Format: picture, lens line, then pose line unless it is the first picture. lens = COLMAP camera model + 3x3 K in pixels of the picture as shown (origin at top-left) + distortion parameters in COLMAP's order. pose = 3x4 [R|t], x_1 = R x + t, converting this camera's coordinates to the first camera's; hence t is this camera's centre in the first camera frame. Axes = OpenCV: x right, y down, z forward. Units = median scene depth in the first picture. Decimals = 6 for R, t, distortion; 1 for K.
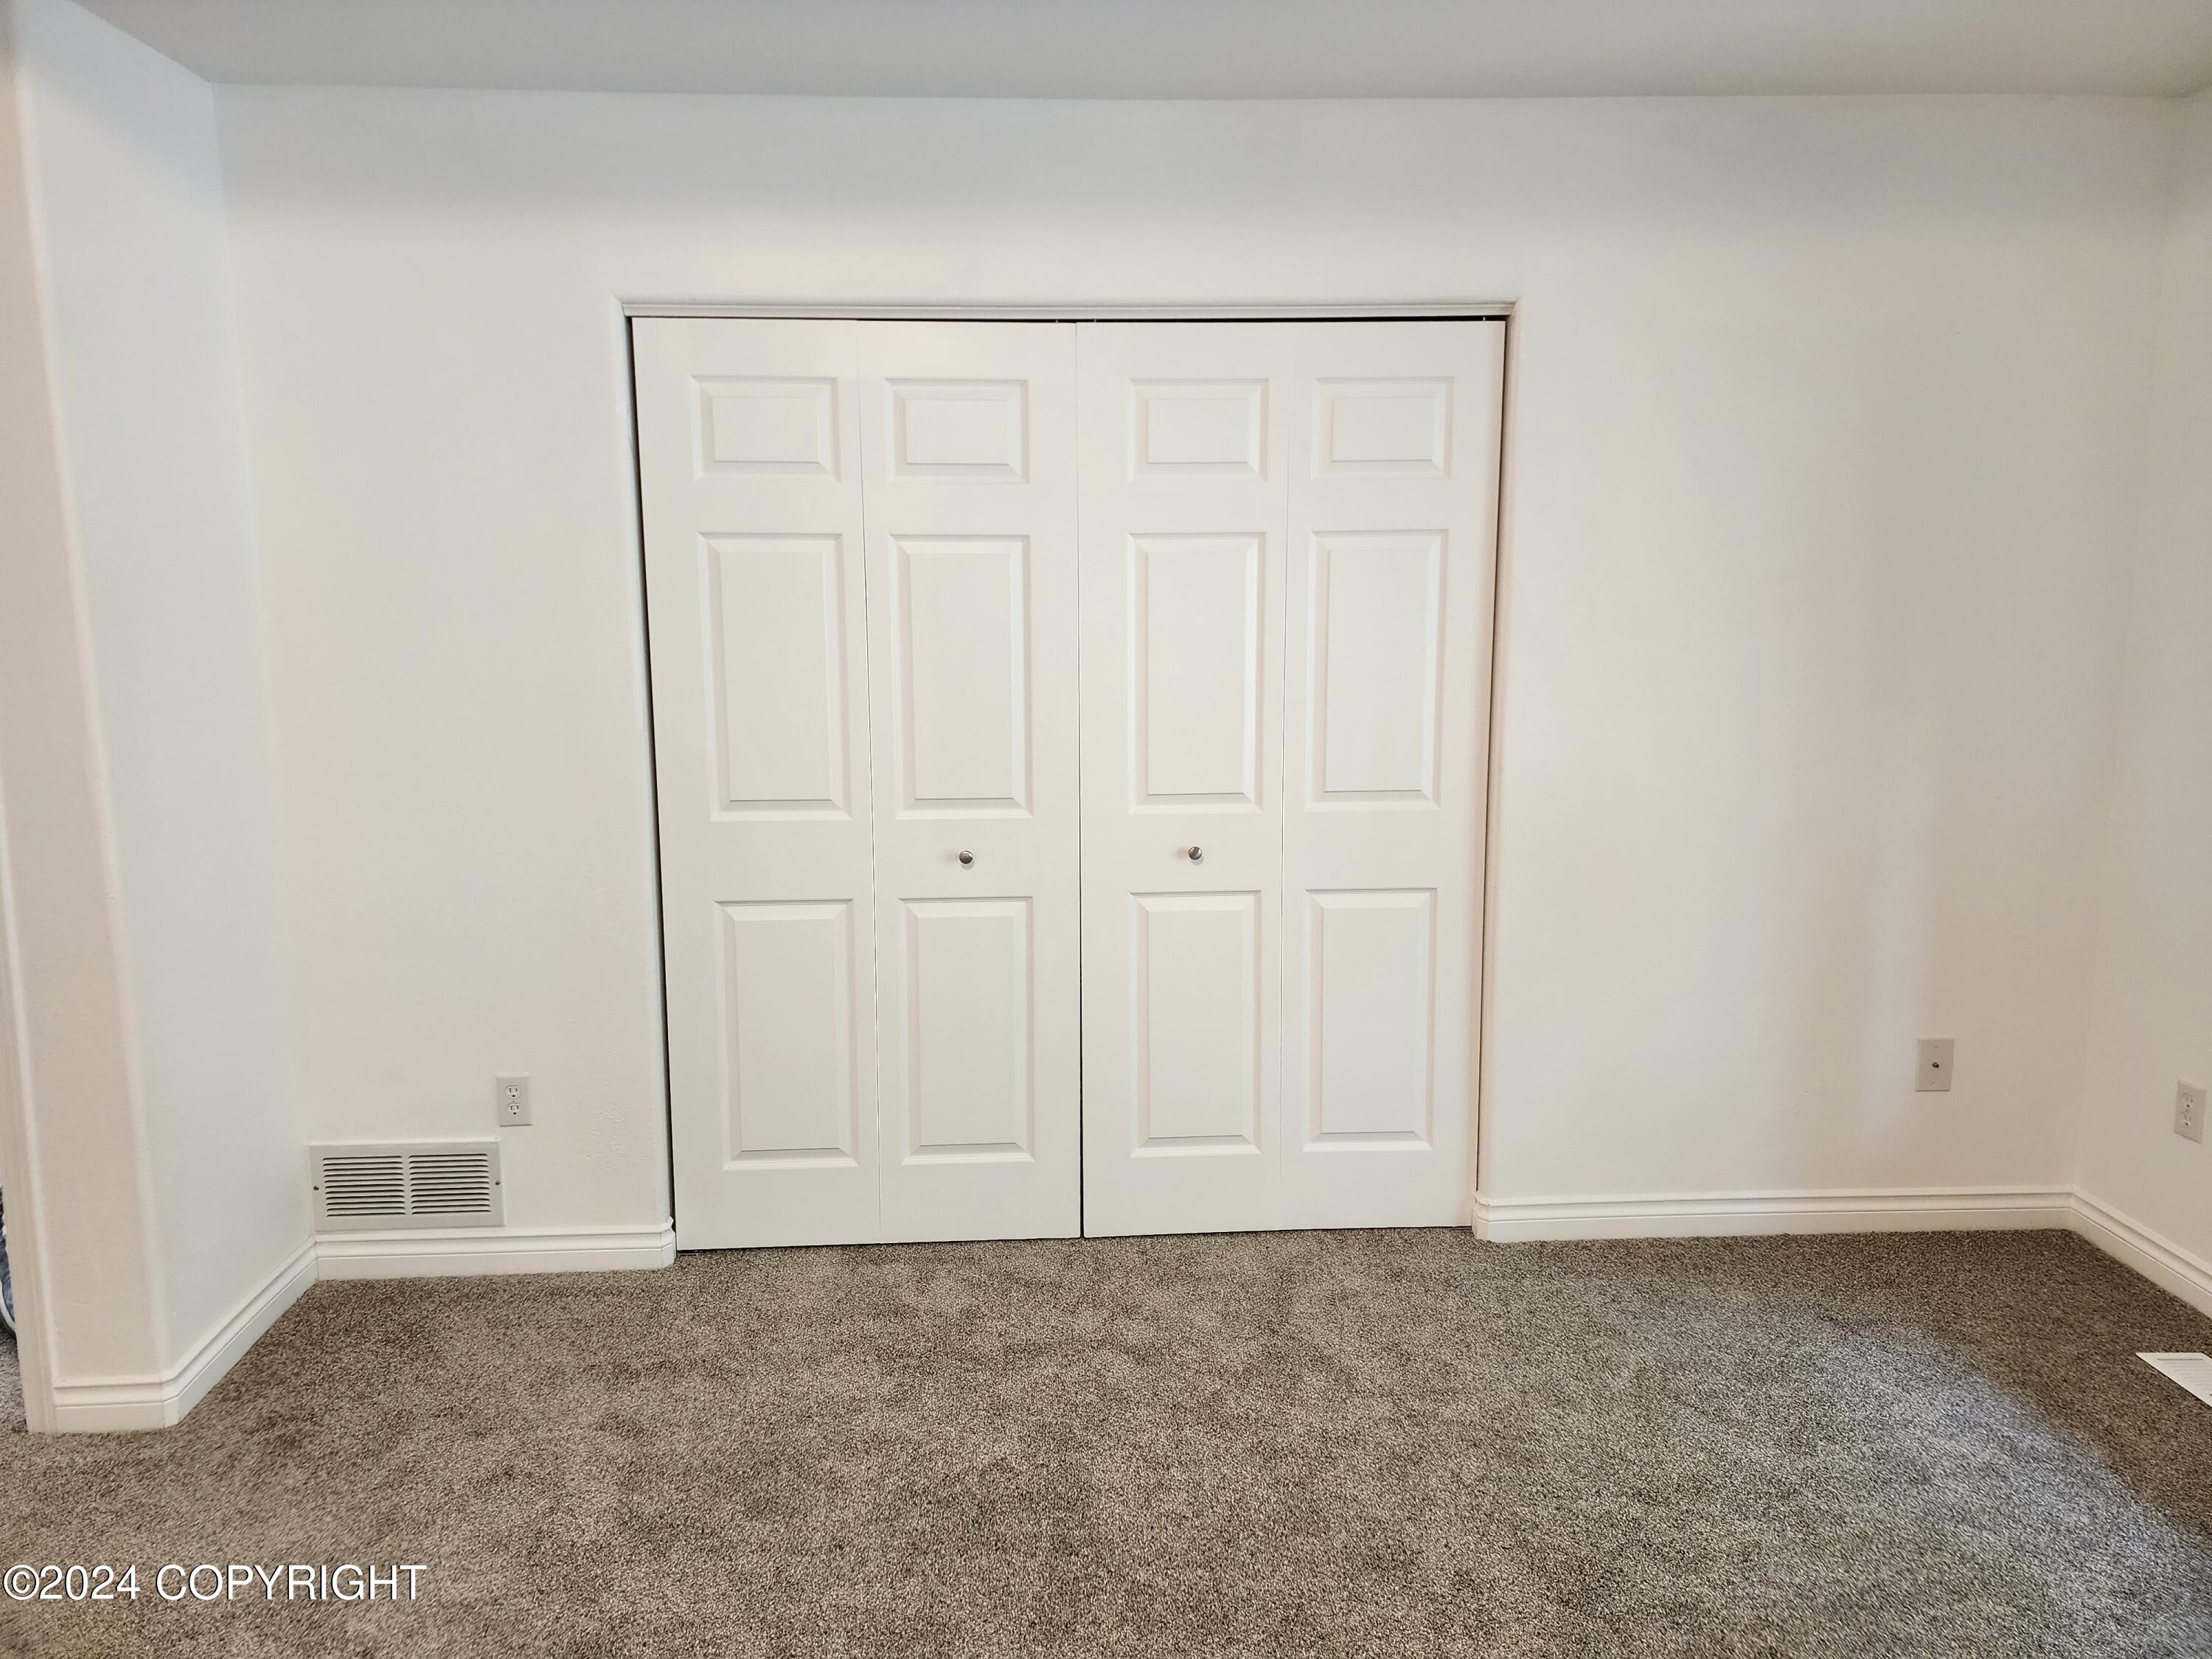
lens RADIAL K [[1535.4, 0, 1075.8], [0, 1535.4, 791.9], [0, 0, 1]] dist [0.076400, -0.070004]
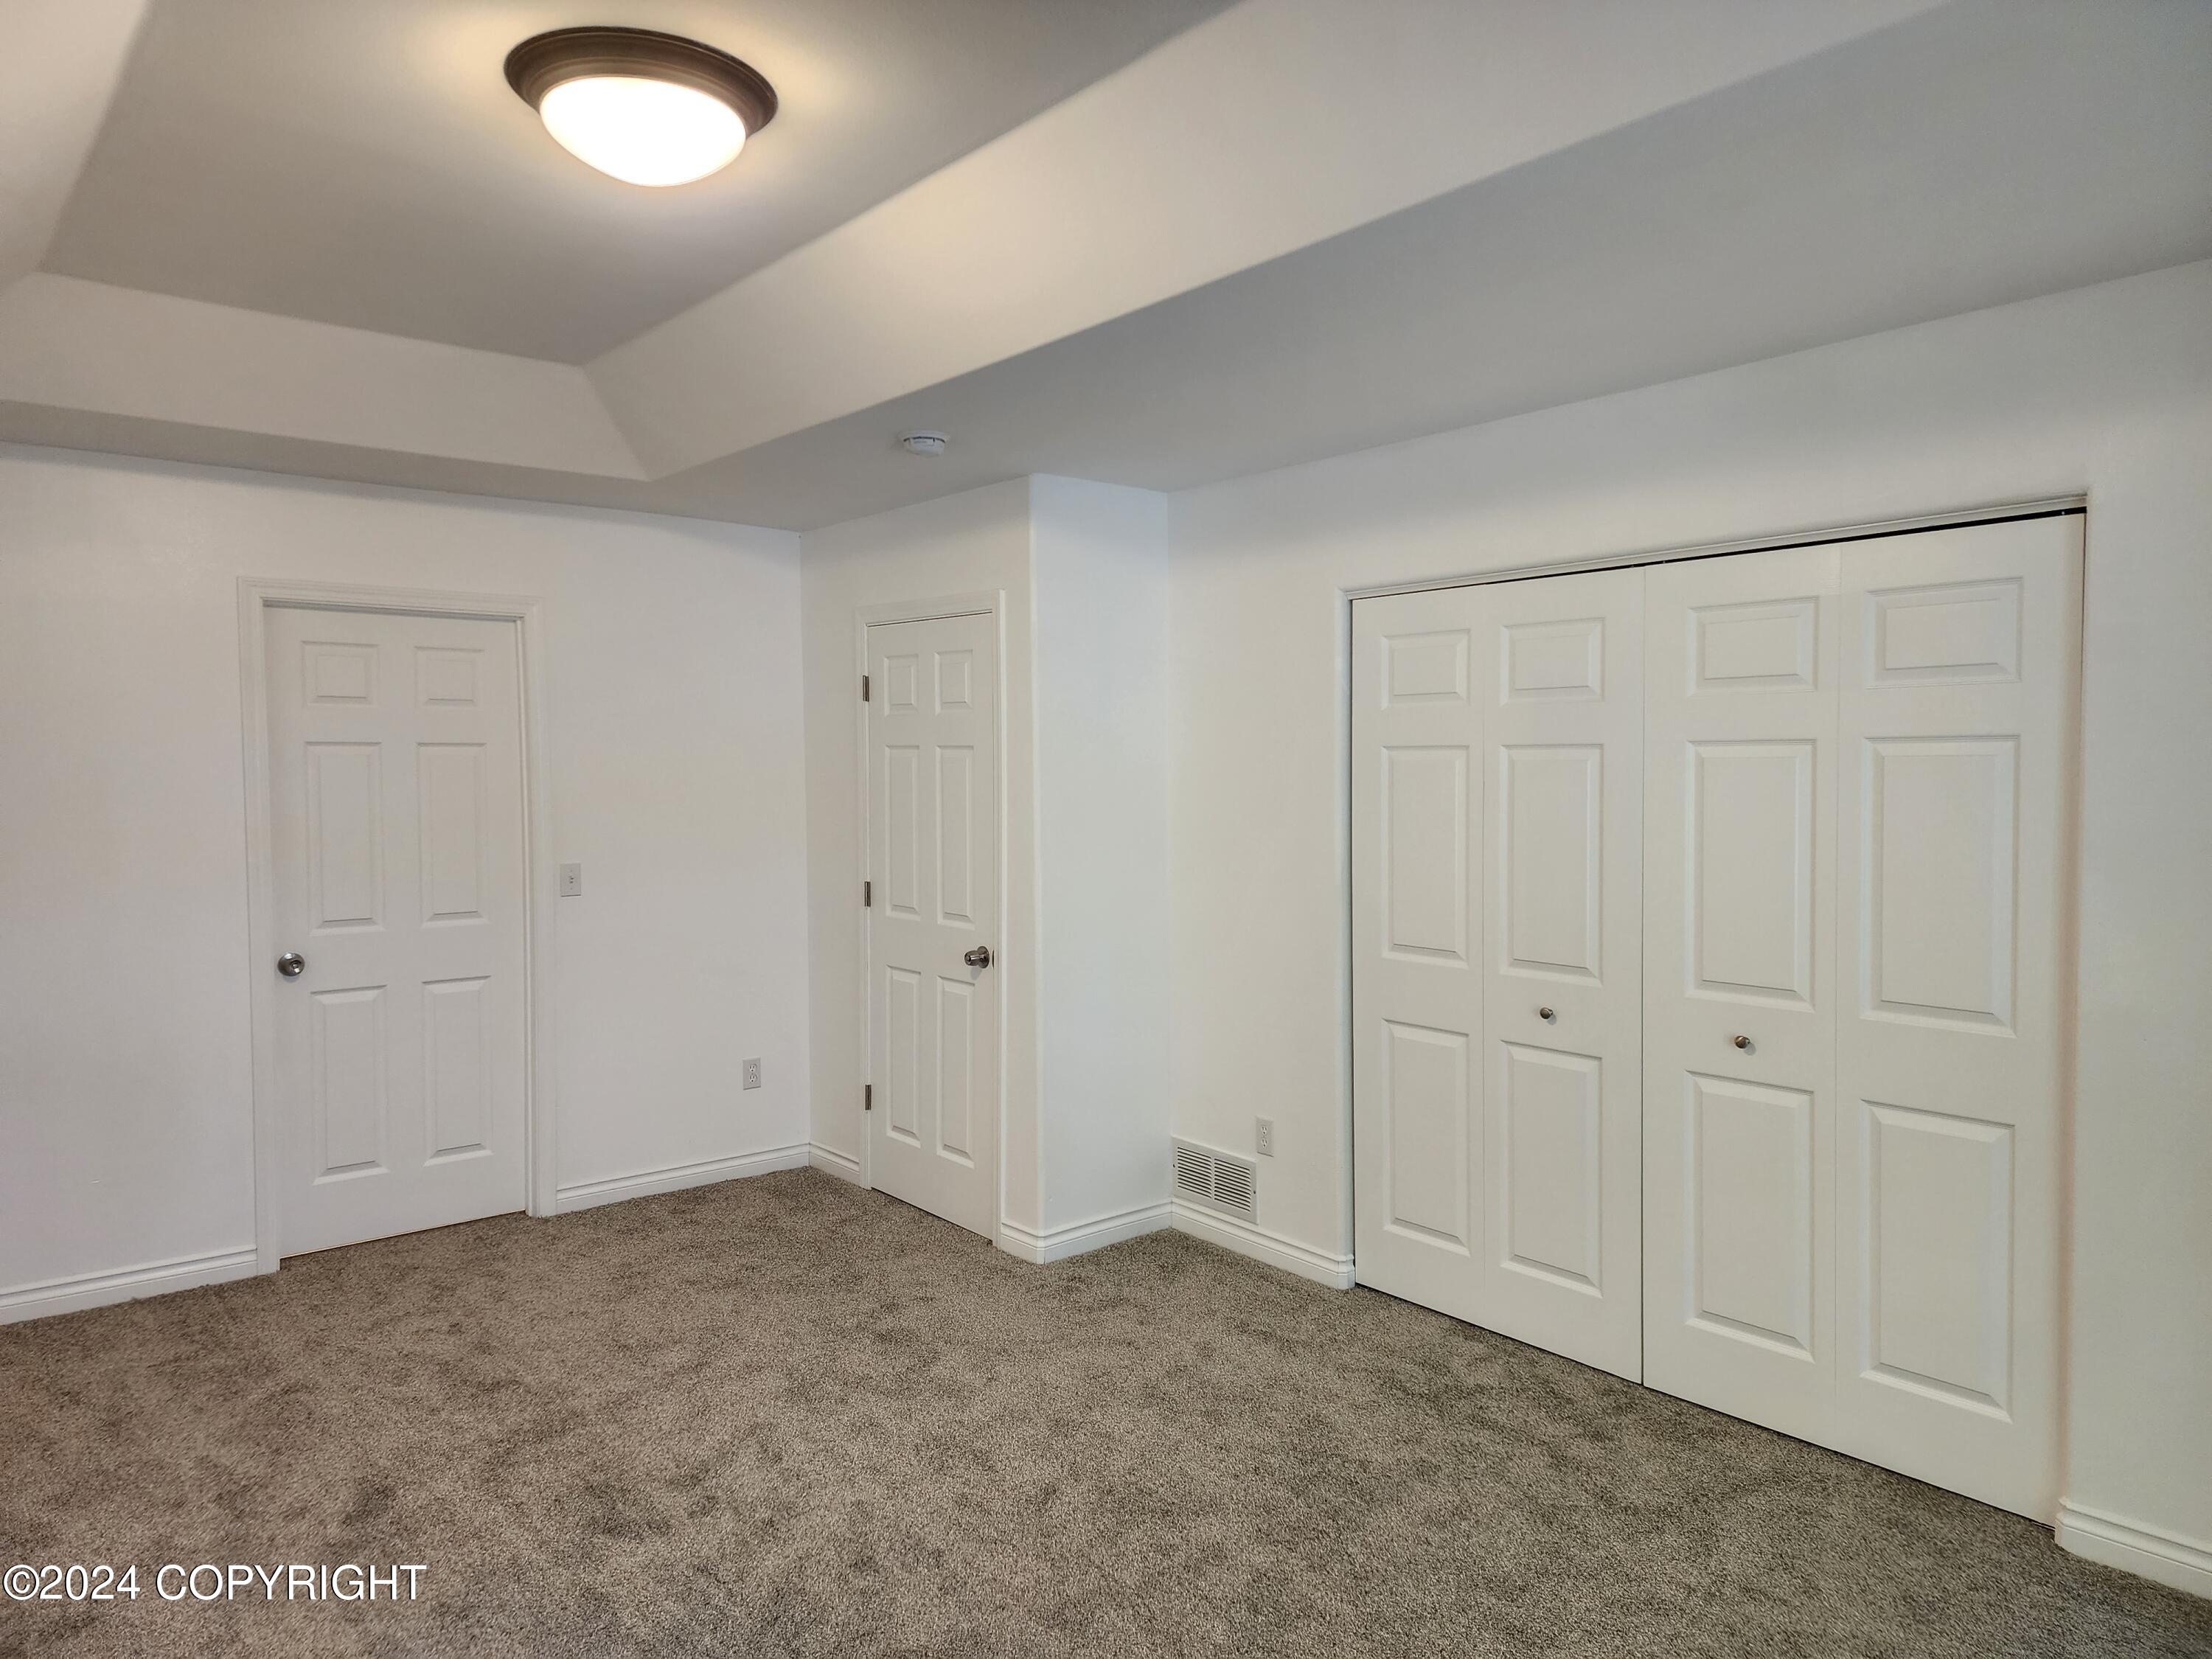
lens RADIAL K [[1535.4, 0, 1092.2], [0, 1535.4, 818.9], [0, 0, 1]] dist [0.076400, -0.070004]
pose [[0.570708, 0.030879, -0.820572, 0.707728], [-0.120656, 0.991600, -0.046601, -0.008027], [0.812241, 0.125603, 0.569640, 0.013860]]
